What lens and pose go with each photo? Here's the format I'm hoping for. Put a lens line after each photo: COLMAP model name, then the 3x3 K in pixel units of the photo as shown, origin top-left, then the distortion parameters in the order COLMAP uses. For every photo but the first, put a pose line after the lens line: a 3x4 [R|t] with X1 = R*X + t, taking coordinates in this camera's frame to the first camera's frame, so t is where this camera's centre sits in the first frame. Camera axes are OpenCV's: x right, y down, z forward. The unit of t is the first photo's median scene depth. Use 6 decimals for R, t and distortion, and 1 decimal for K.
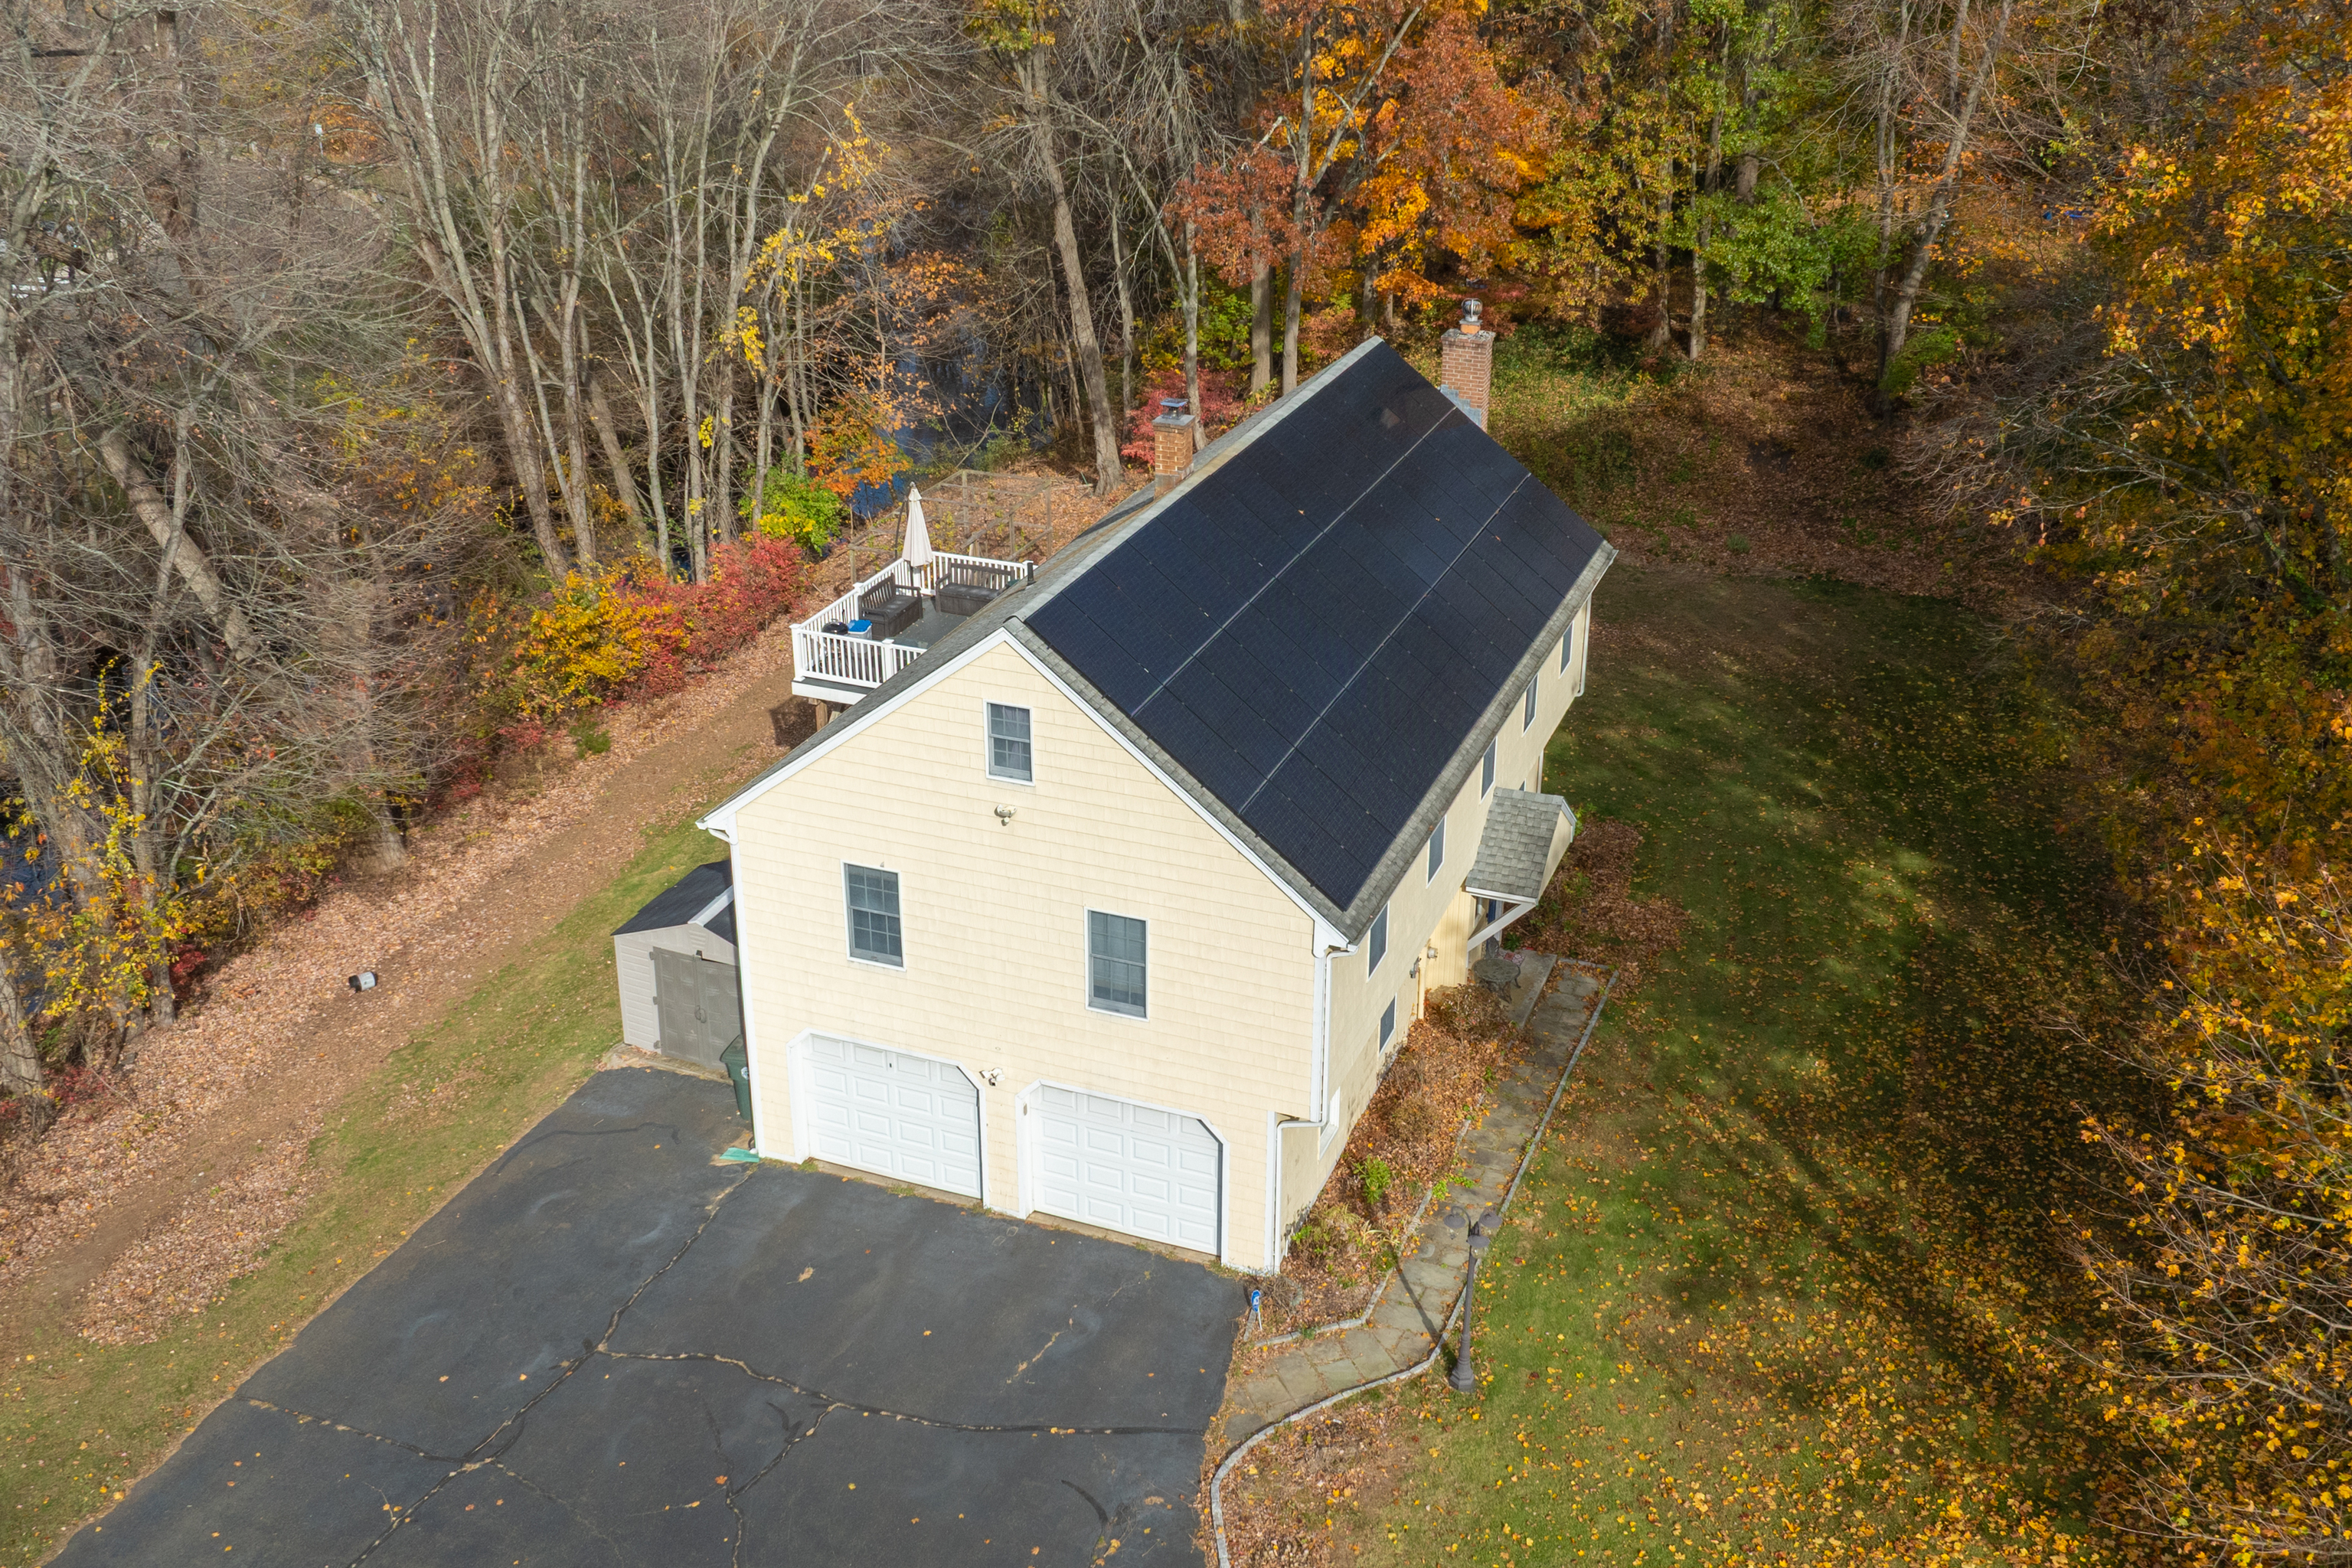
lens RADIAL K [[2304.0, 0, 1175.7], [0, 2304.0, 797.8], [0, 0, 1]] dist [0.014512, 0.000000]
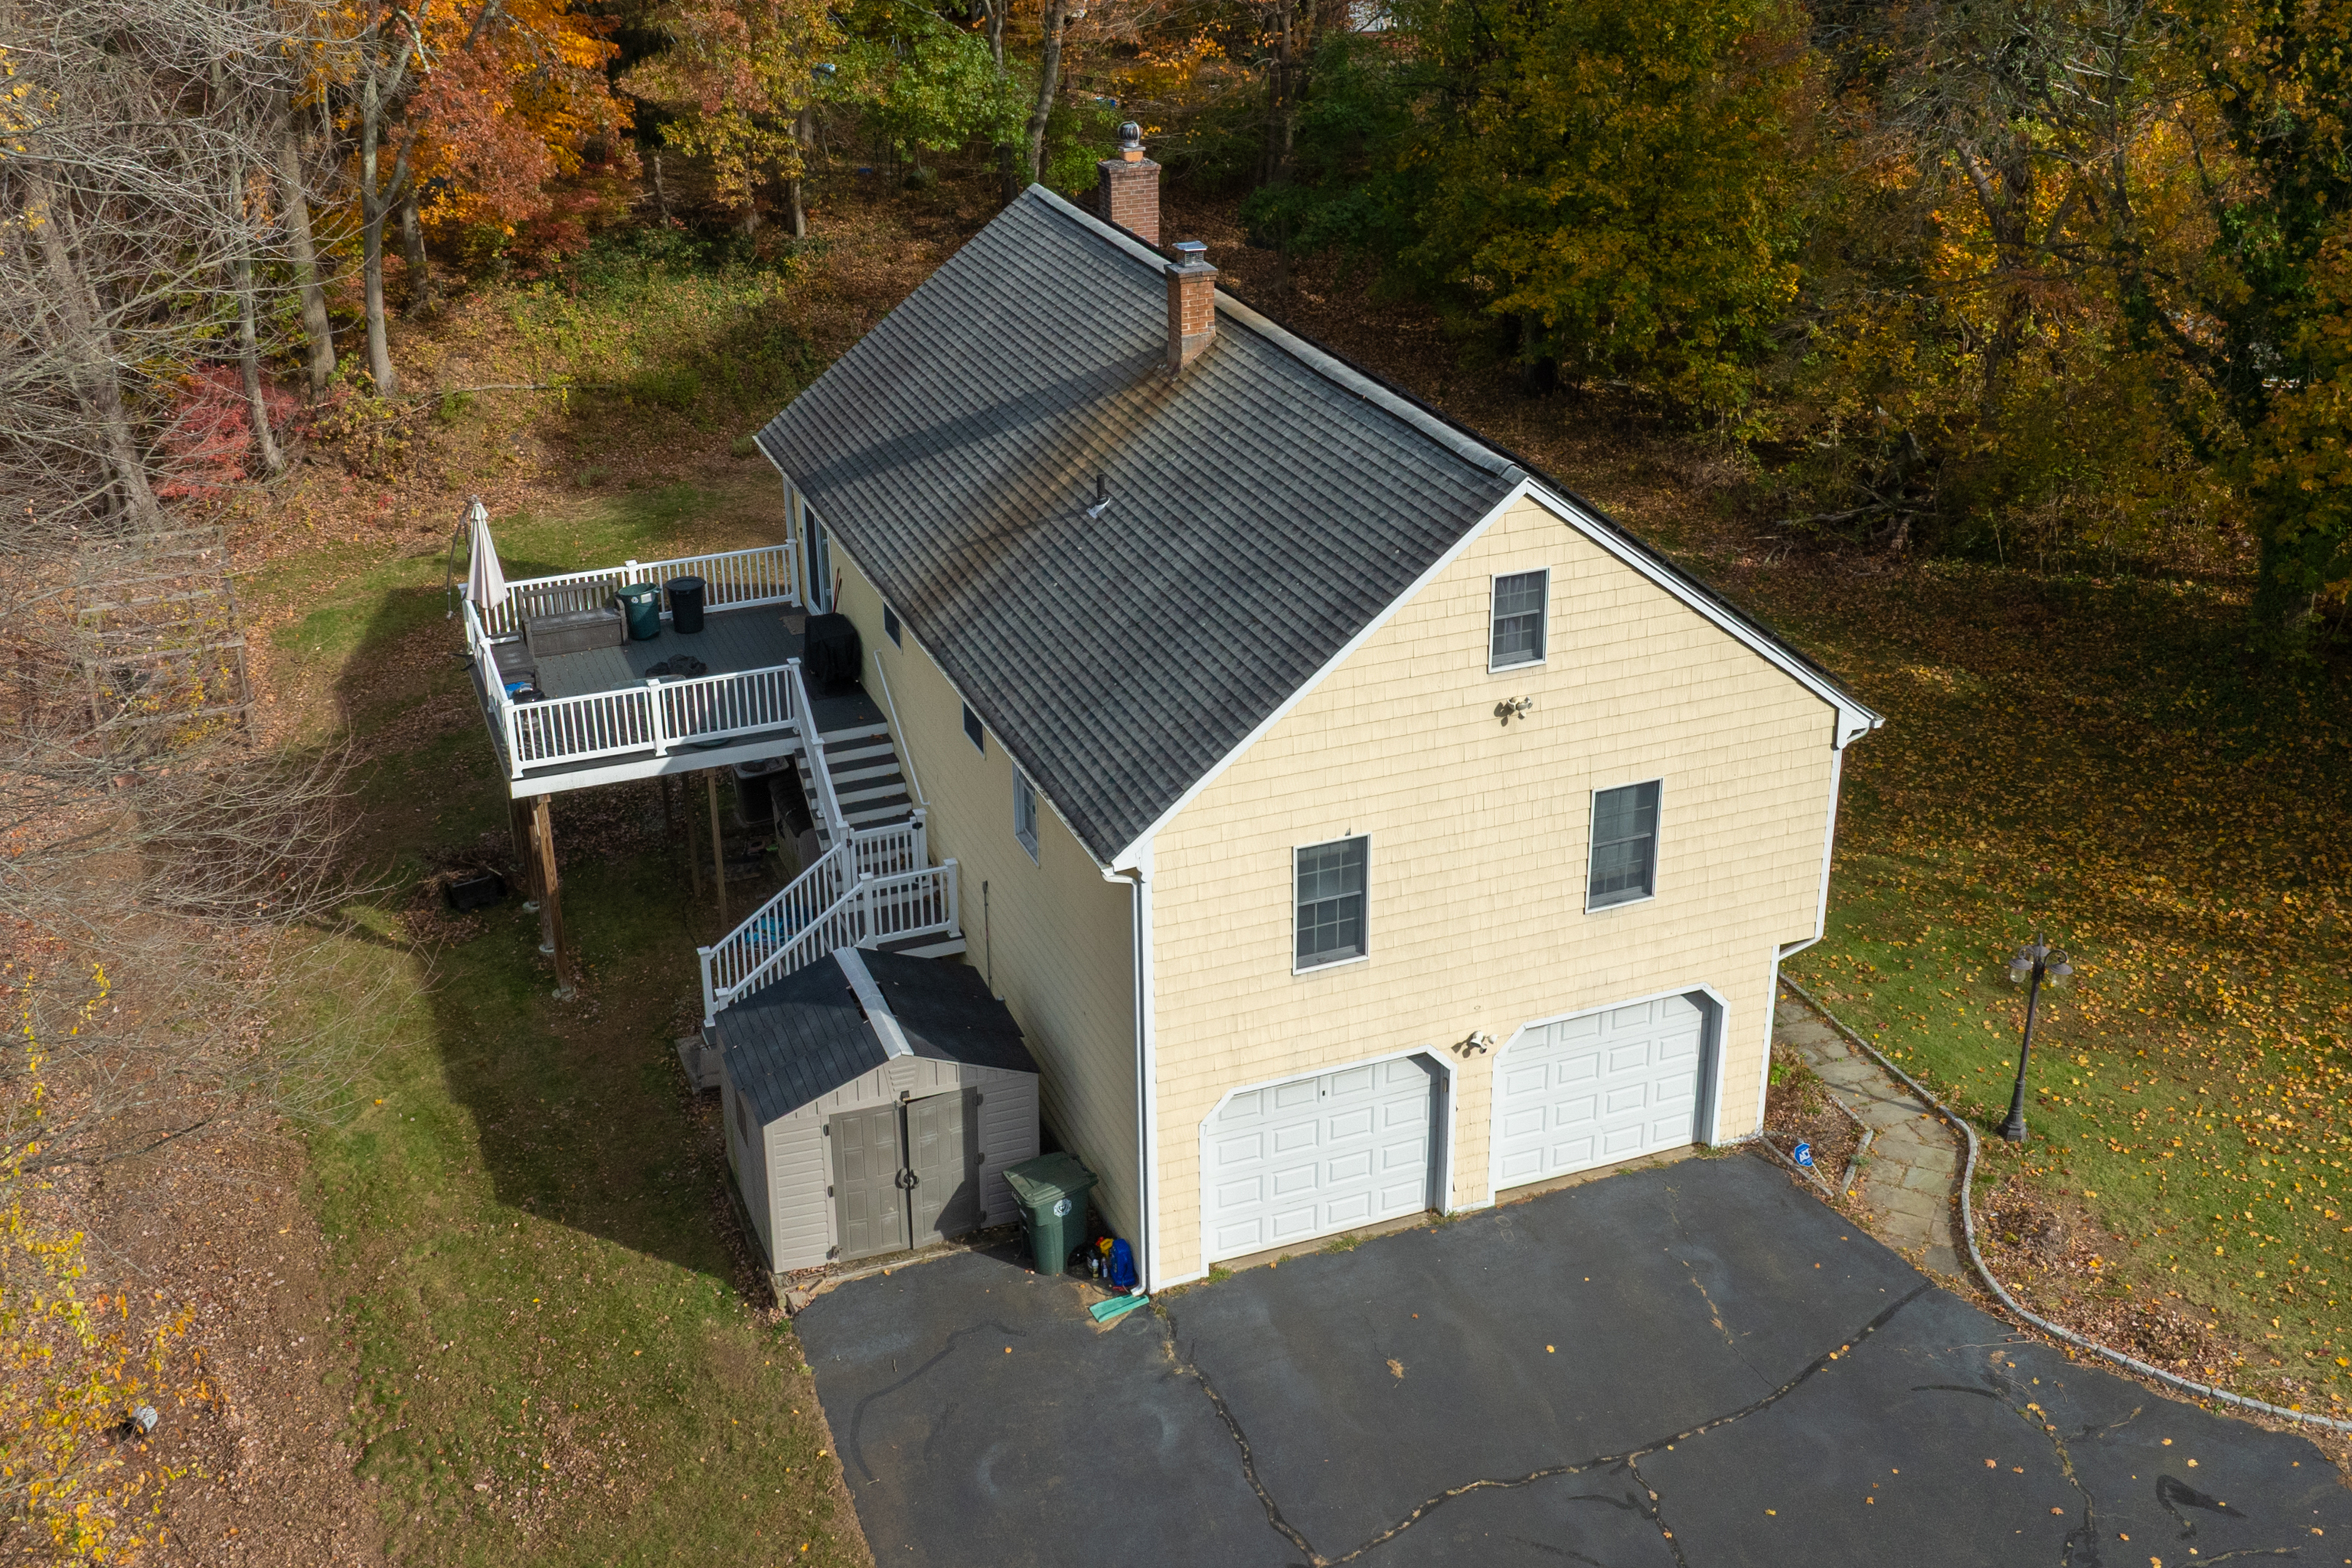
lens RADIAL K [[2487.3, 0, 1172.0], [0, 2487.3, 759.8], [0, 0, 1]] dist [0.010959, 0.000000]
pose [[0.721313, -0.294367, 0.626942, -0.689367], [0.304644, 0.947766, 0.094502, -0.092338], [-0.622012, 0.122829, 0.773313, 0.373441]]
